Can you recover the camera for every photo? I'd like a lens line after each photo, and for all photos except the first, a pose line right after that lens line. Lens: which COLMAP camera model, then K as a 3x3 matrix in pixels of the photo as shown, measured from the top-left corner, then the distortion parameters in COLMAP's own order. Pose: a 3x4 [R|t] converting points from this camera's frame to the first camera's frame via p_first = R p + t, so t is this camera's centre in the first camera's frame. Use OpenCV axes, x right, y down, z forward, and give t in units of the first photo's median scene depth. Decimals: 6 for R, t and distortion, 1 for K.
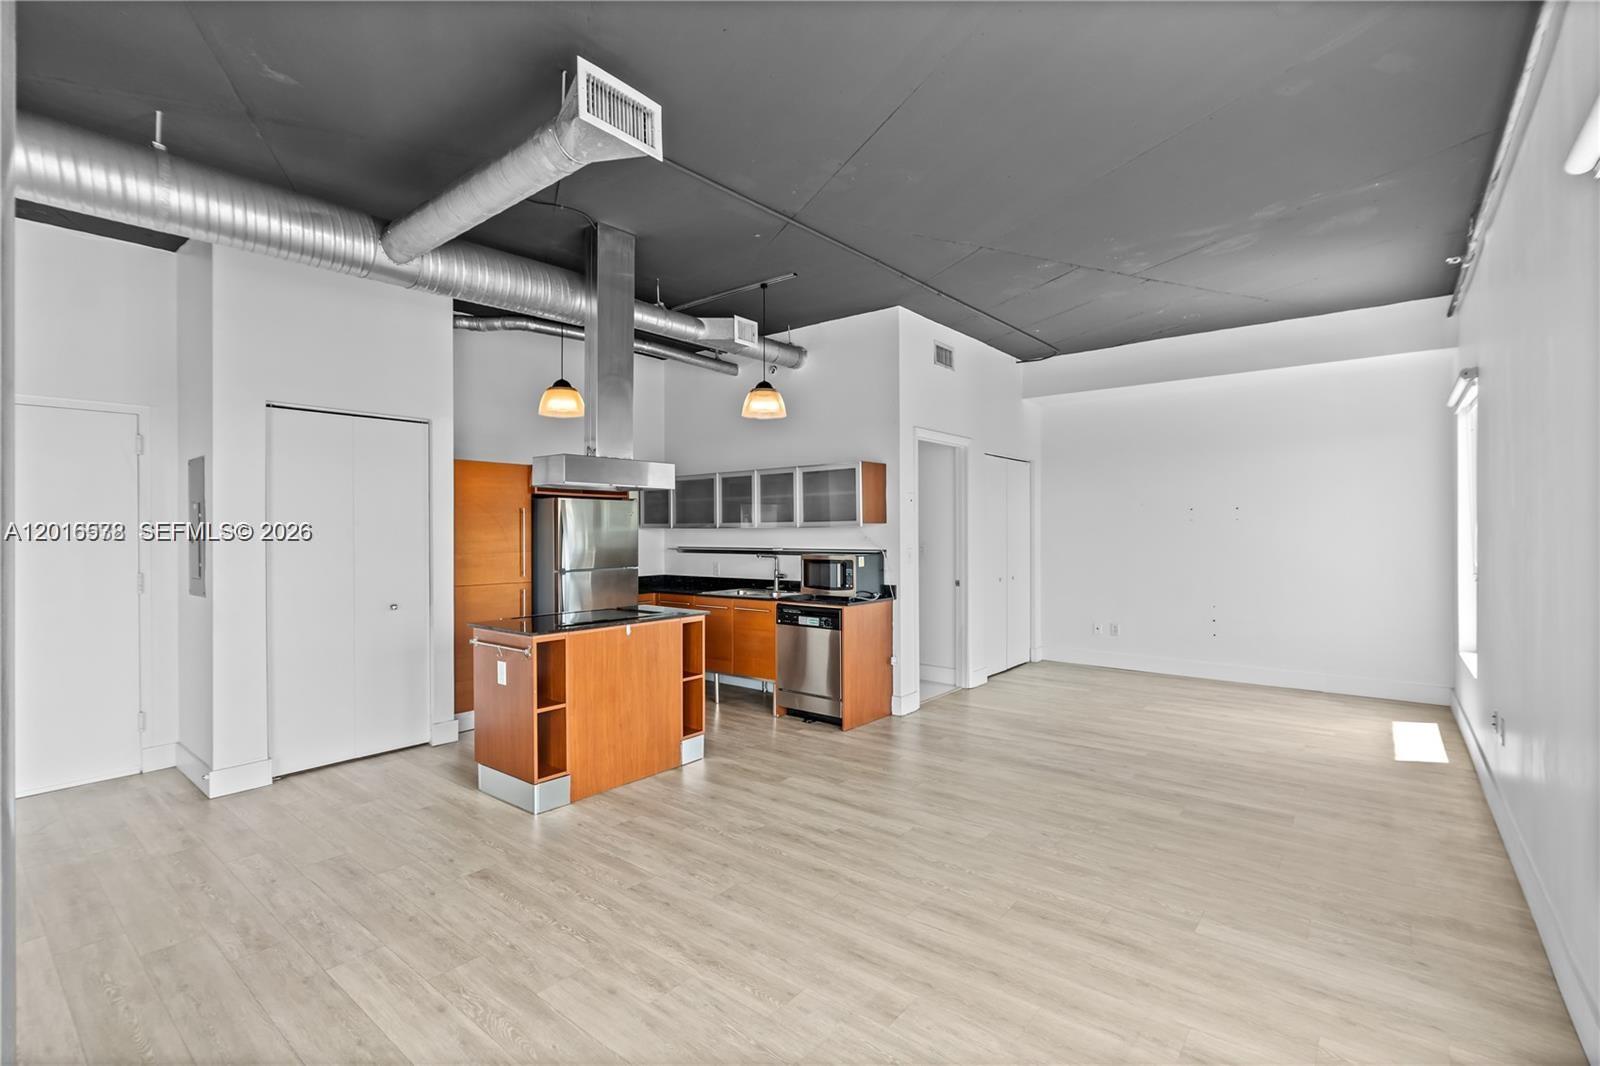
lens RADIAL K [[724.2, 0, 796.4], [0, 724.2, 525.4], [0, 0, 1]] dist [-0.000816, 0.000435]
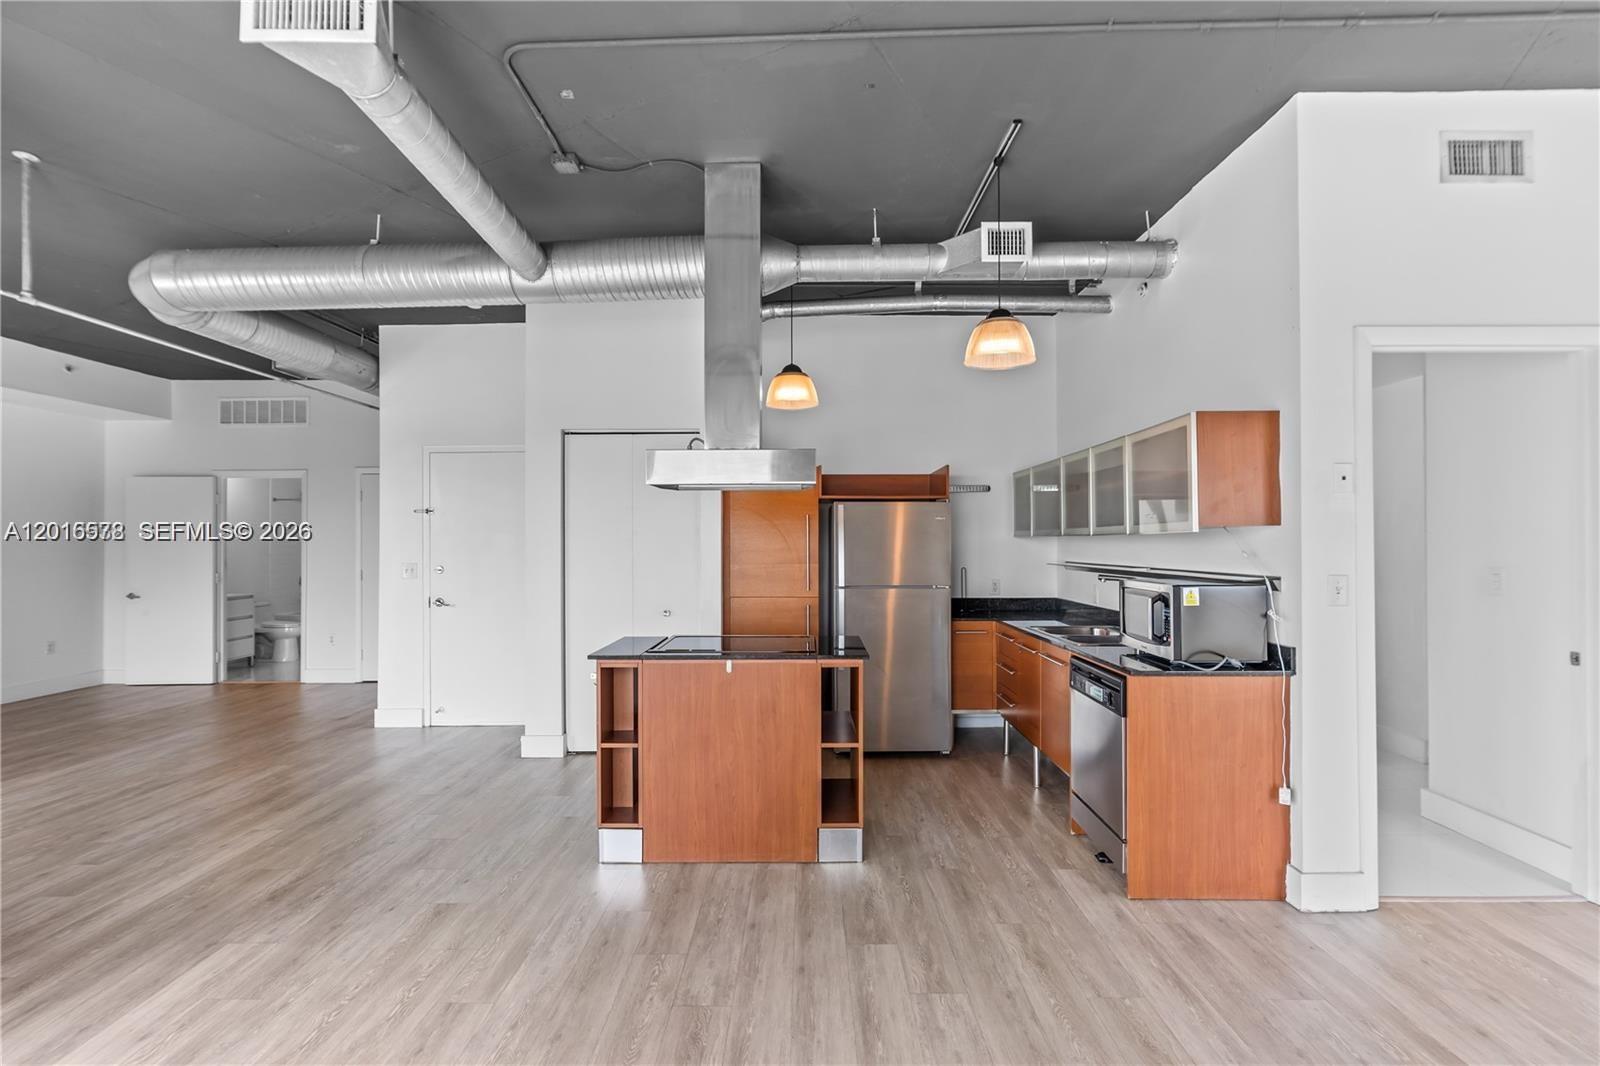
lens RADIAL K [[723.5, 0, 799.6], [0, 723.5, 531.3], [0, 0, 1]] dist [-0.007548, 0.001113]
pose [[0.628887, -0.009464, -0.777439, 0.431179], [0.006878, 0.999955, -0.006609, 0.003801], [0.777466, -0.001191, 0.628923, 0.574442]]
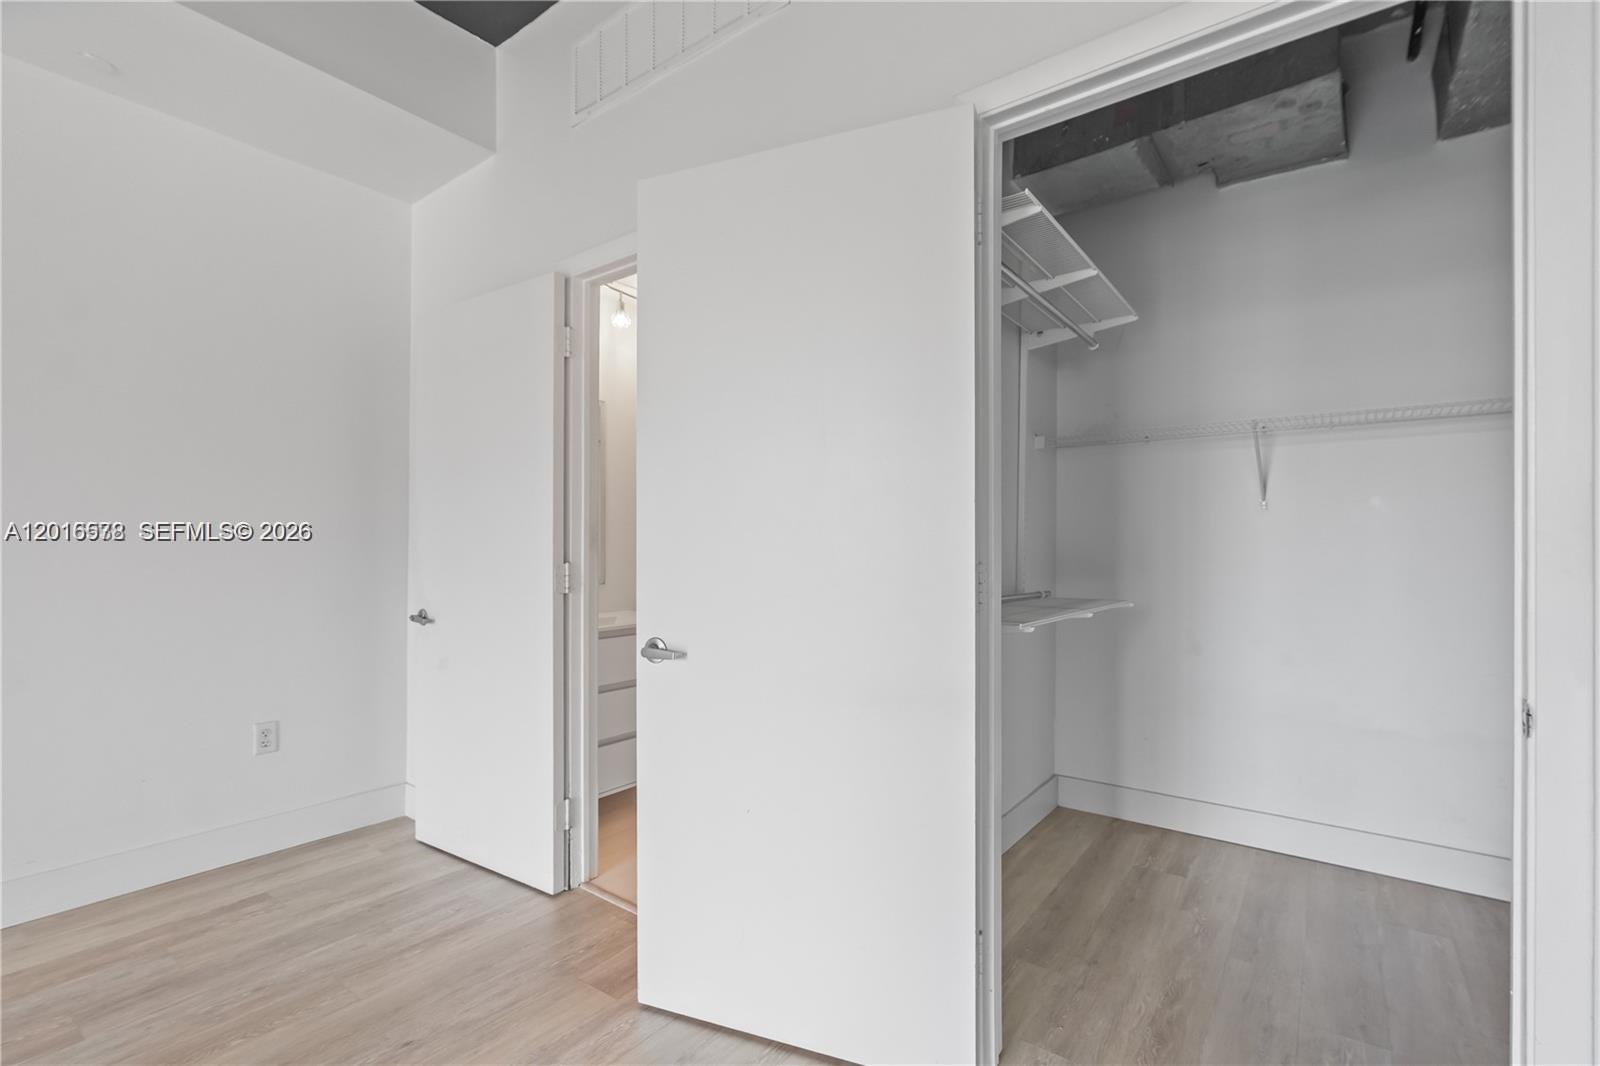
lens RADIAL K [[725.9, 0, 803.9], [0, 725.9, 535.6], [0, 0, 1]] dist [-0.005588, 0.000640]
pose [[0.041297, -0.003896, -0.999139, -1.325750], [0.008174, 0.999960, -0.003562, 0.069655], [0.999113, -0.008020, 0.041327, 0.752357]]
